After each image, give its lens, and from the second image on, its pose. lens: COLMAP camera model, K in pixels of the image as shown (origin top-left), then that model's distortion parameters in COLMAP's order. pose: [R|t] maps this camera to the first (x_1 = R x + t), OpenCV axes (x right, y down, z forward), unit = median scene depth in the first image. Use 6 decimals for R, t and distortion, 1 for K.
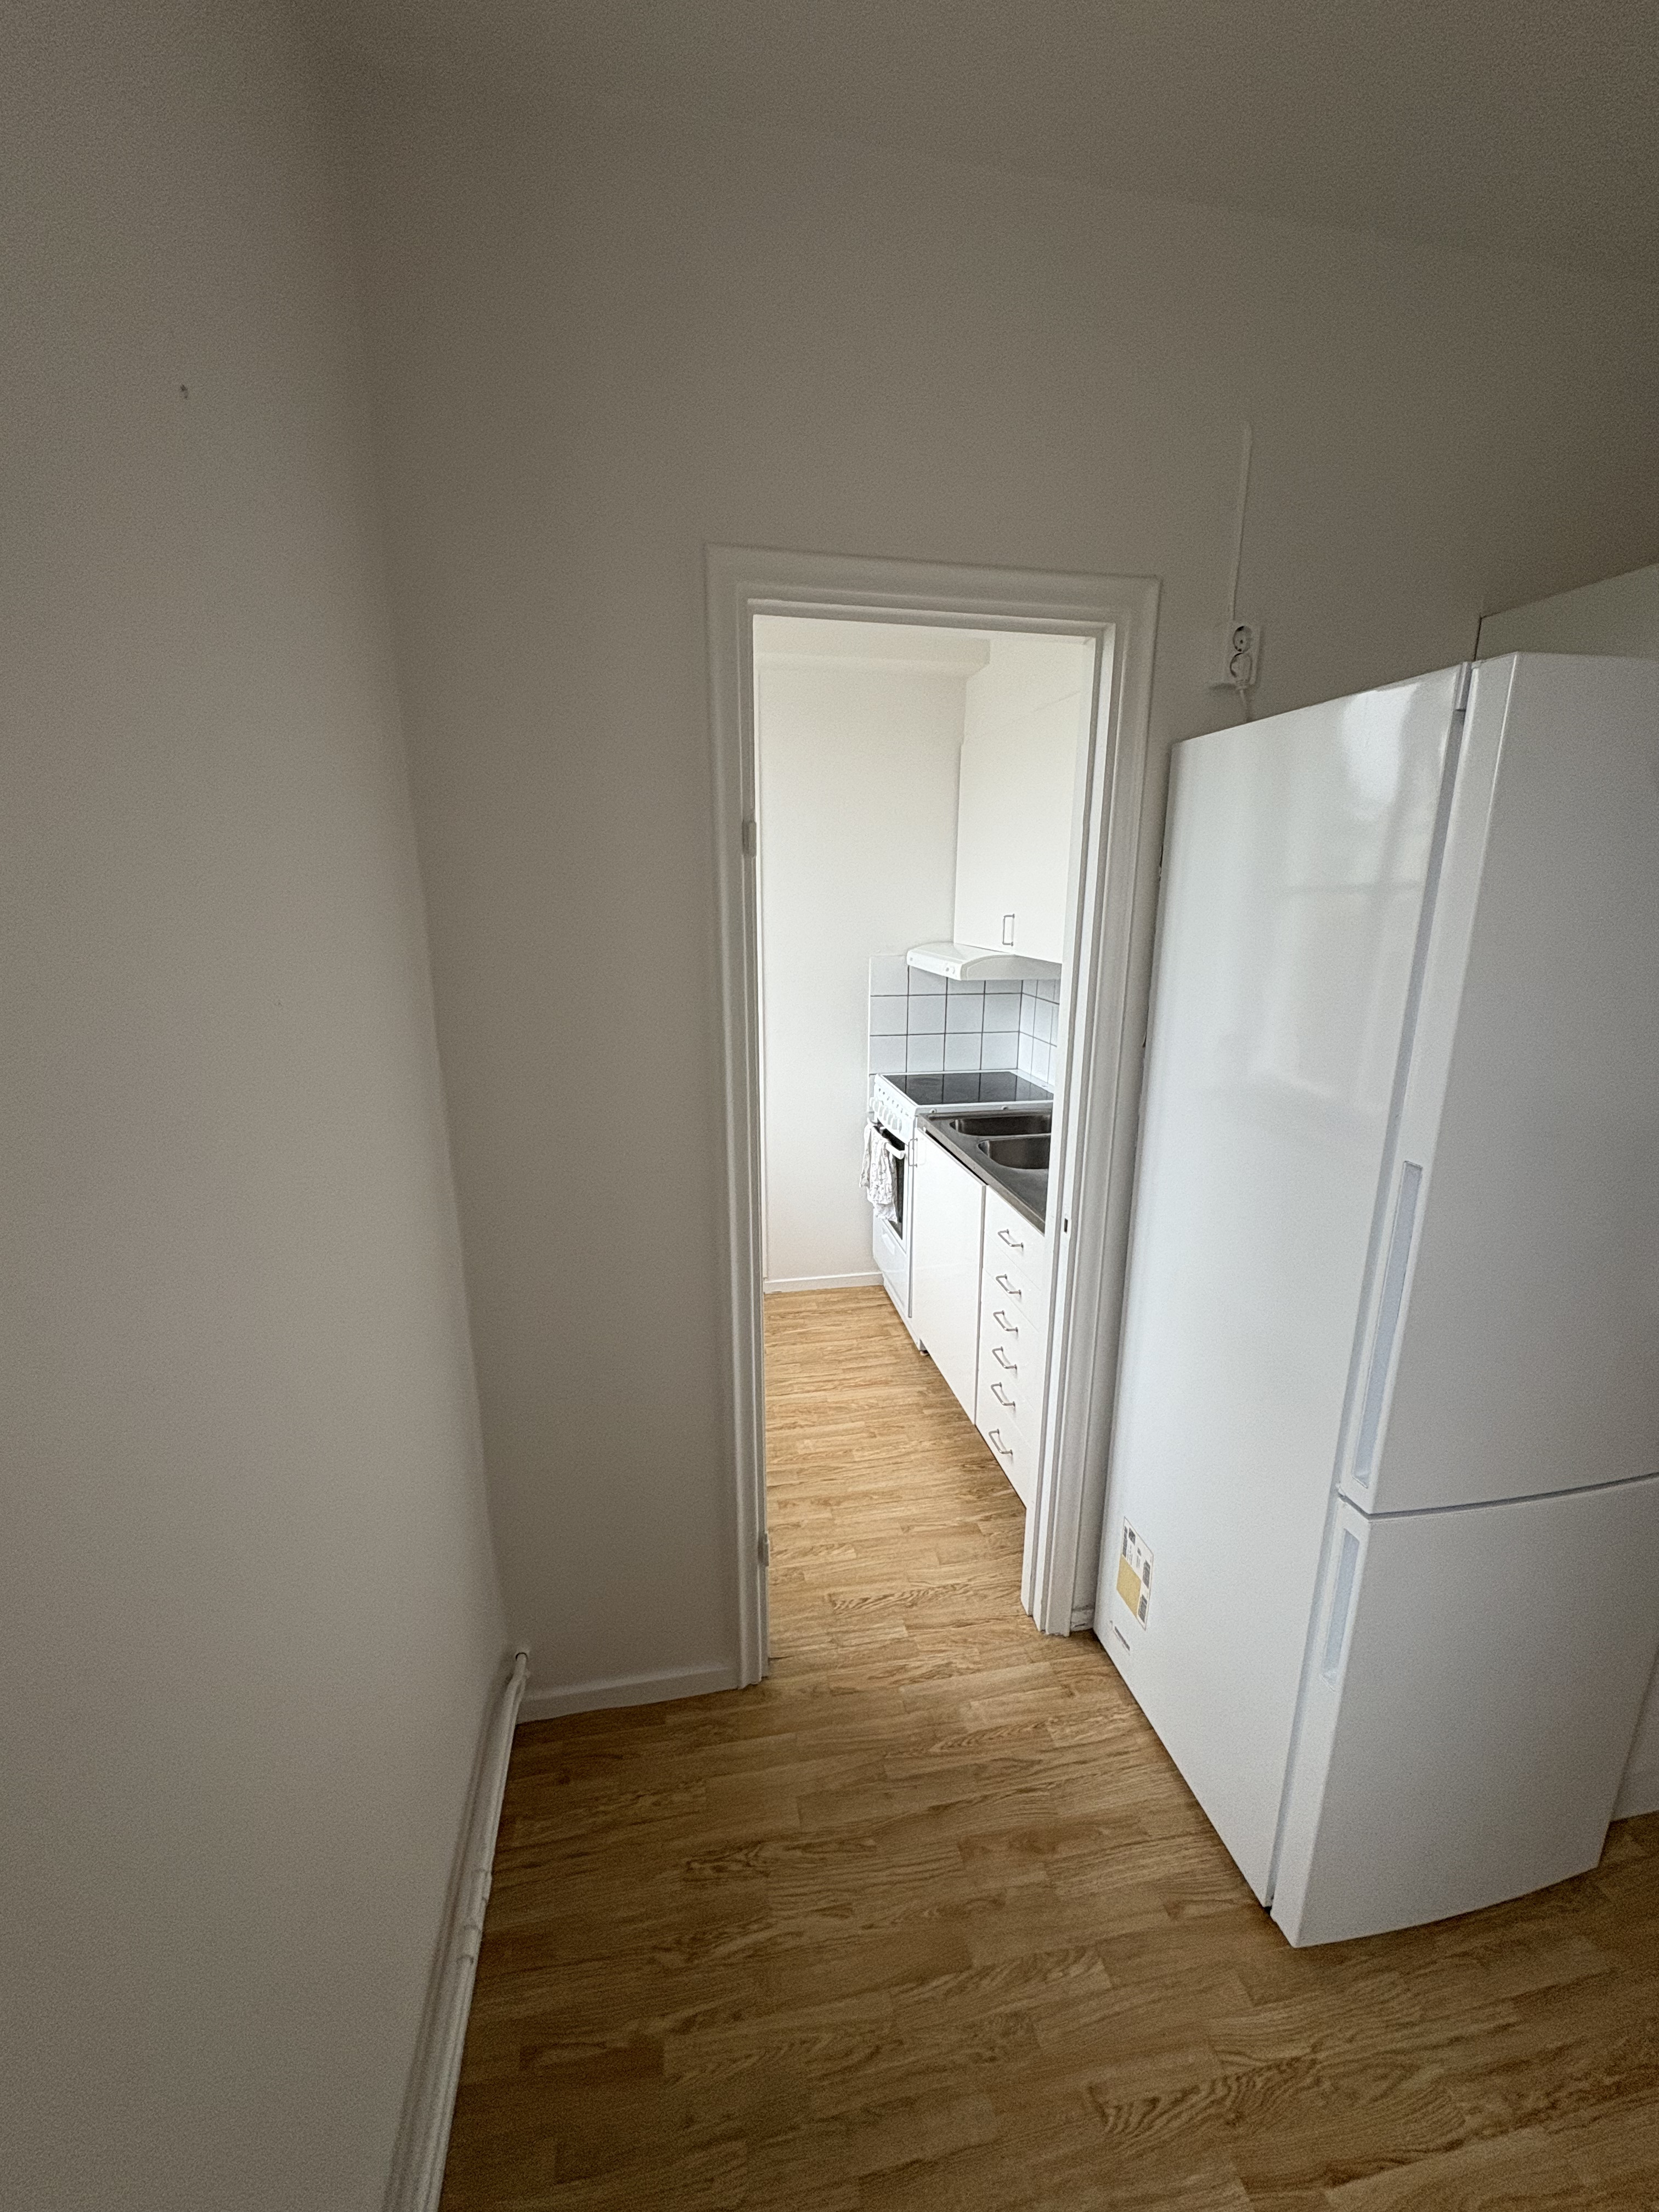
lens RADIAL K [[872.1, 0, 816.7], [0, 872.1, 1098.6], [0, 0, 1]] dist [-0.011616, -0.000023]
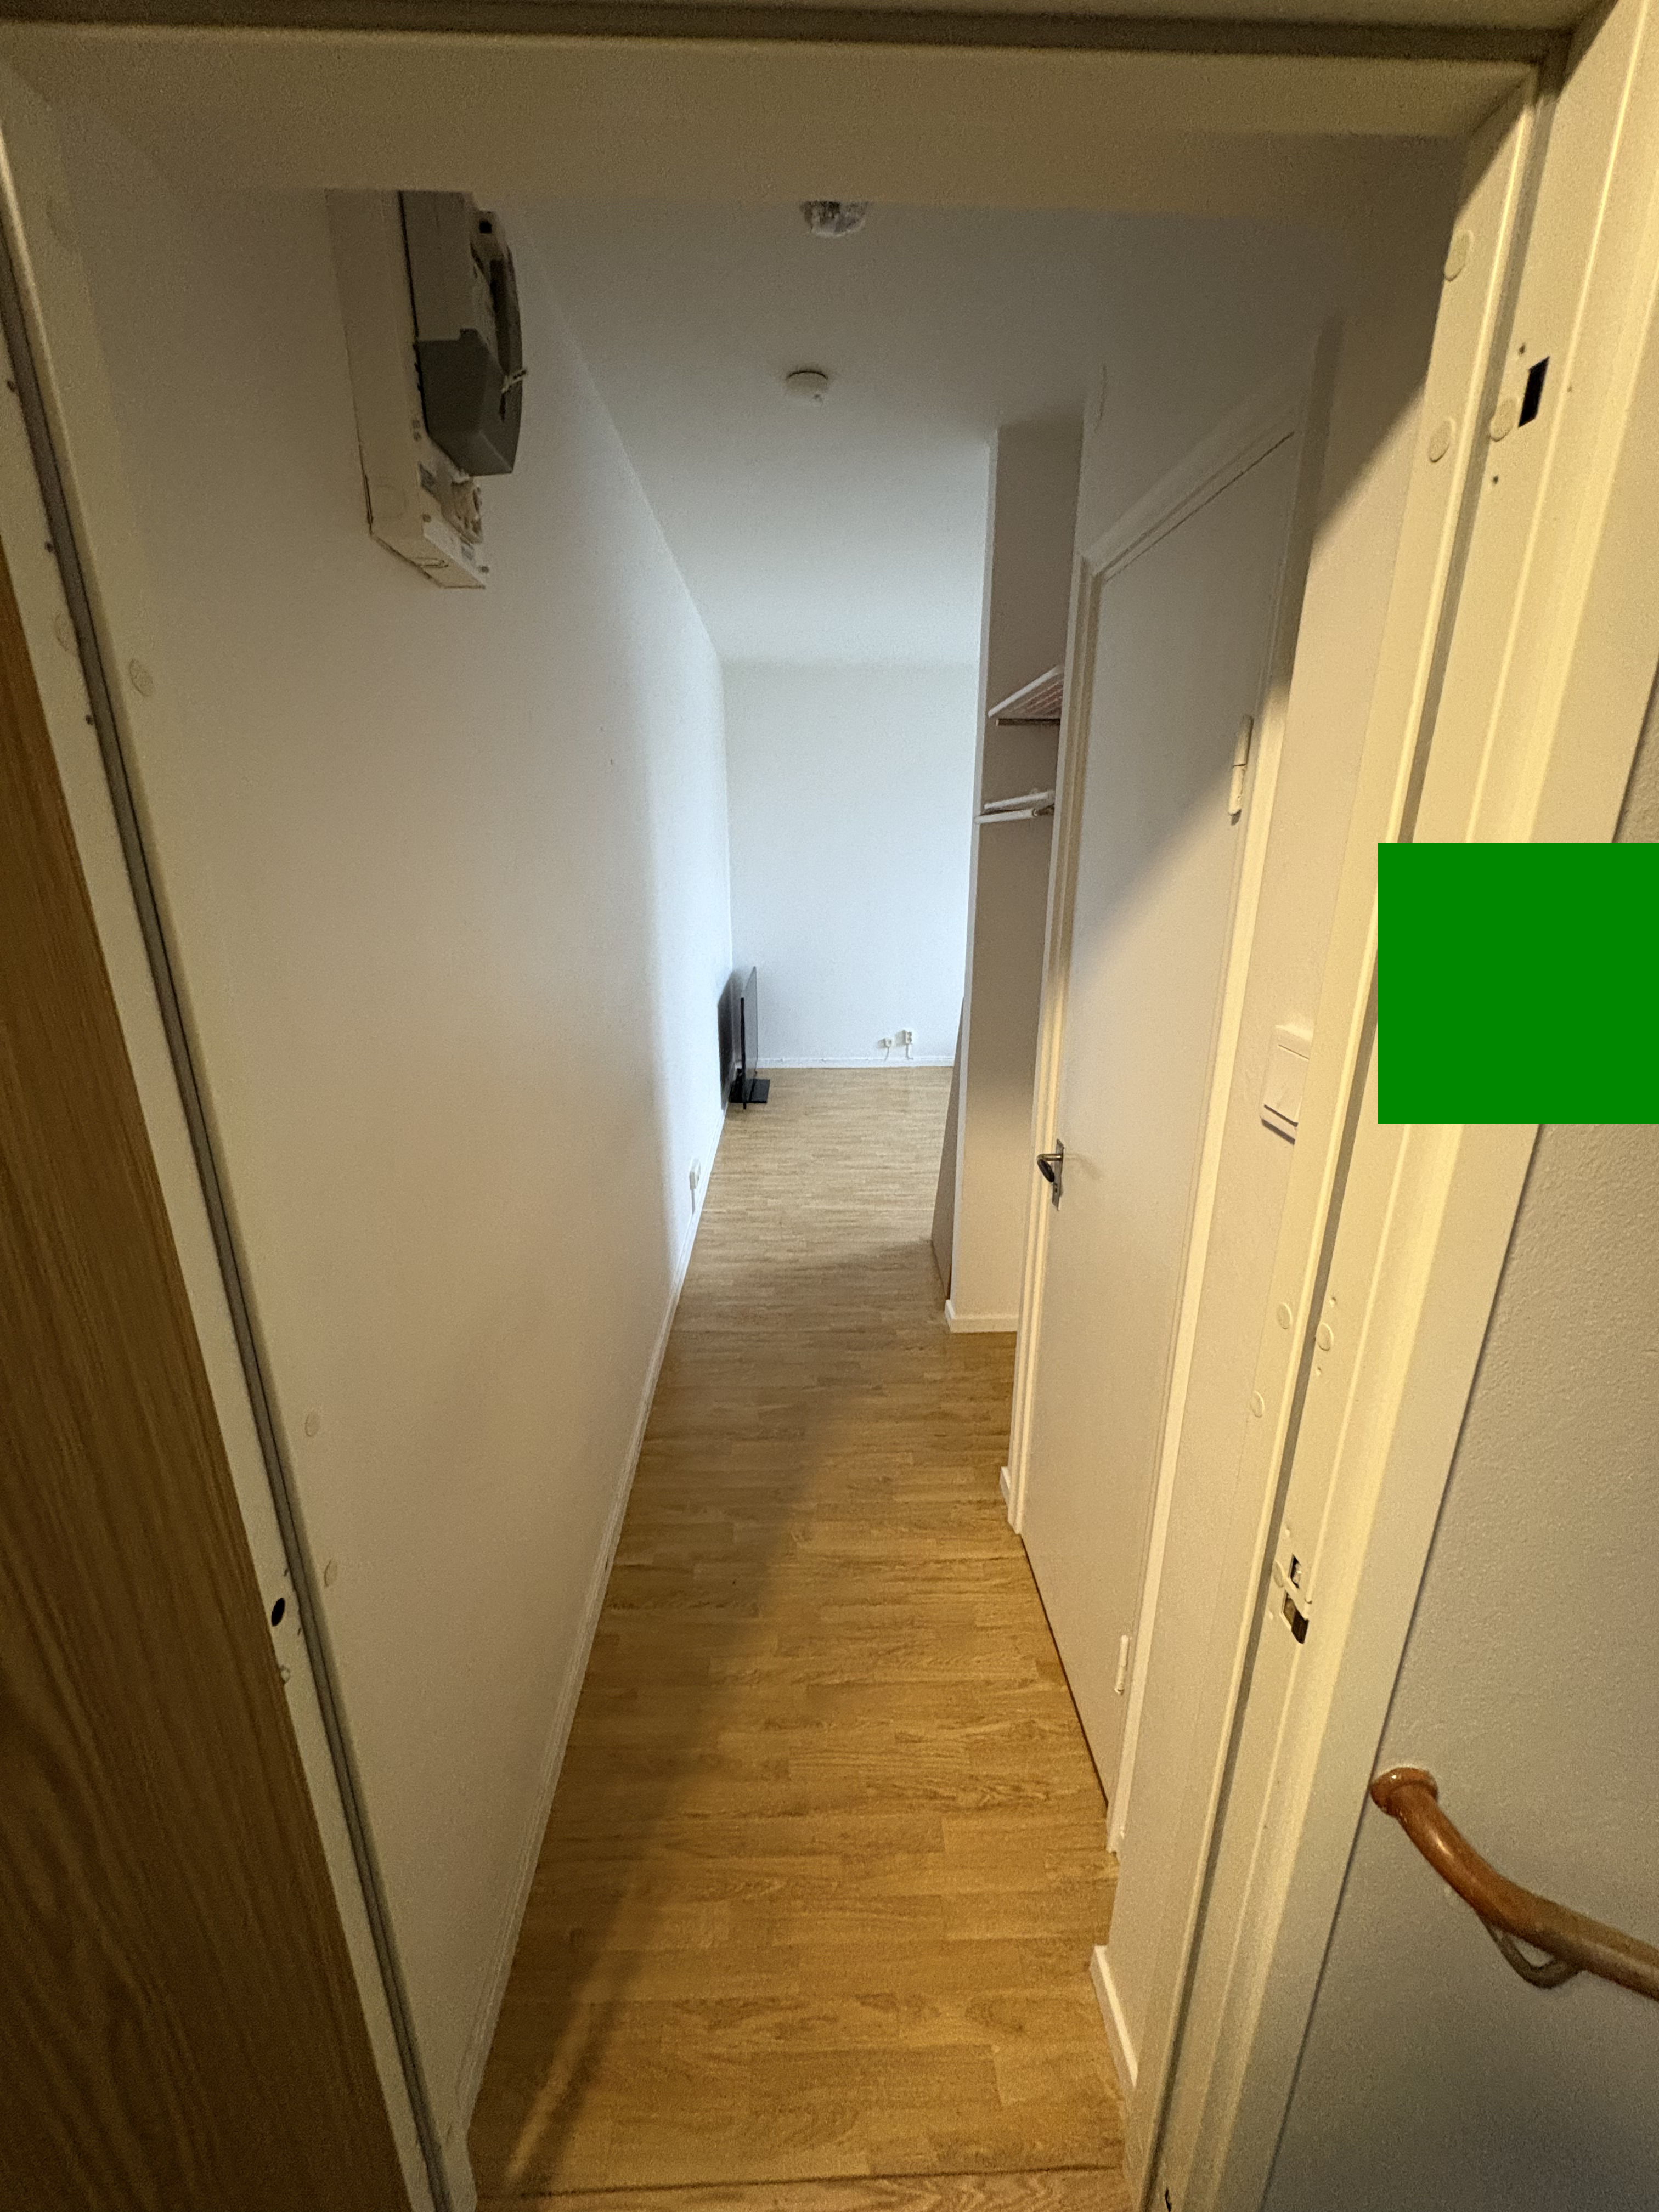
lens RADIAL K [[872.1, 0, 816.7], [0, 872.1, 1098.6], [0, 0, 1]] dist [-0.011616, -0.000023]
pose [[-0.987957, -0.063129, 0.141263, 0.034732], [0.018644, 0.857760, 0.513712, -0.386800], [-0.153600, 0.510159, -0.846253, 1.552258]]
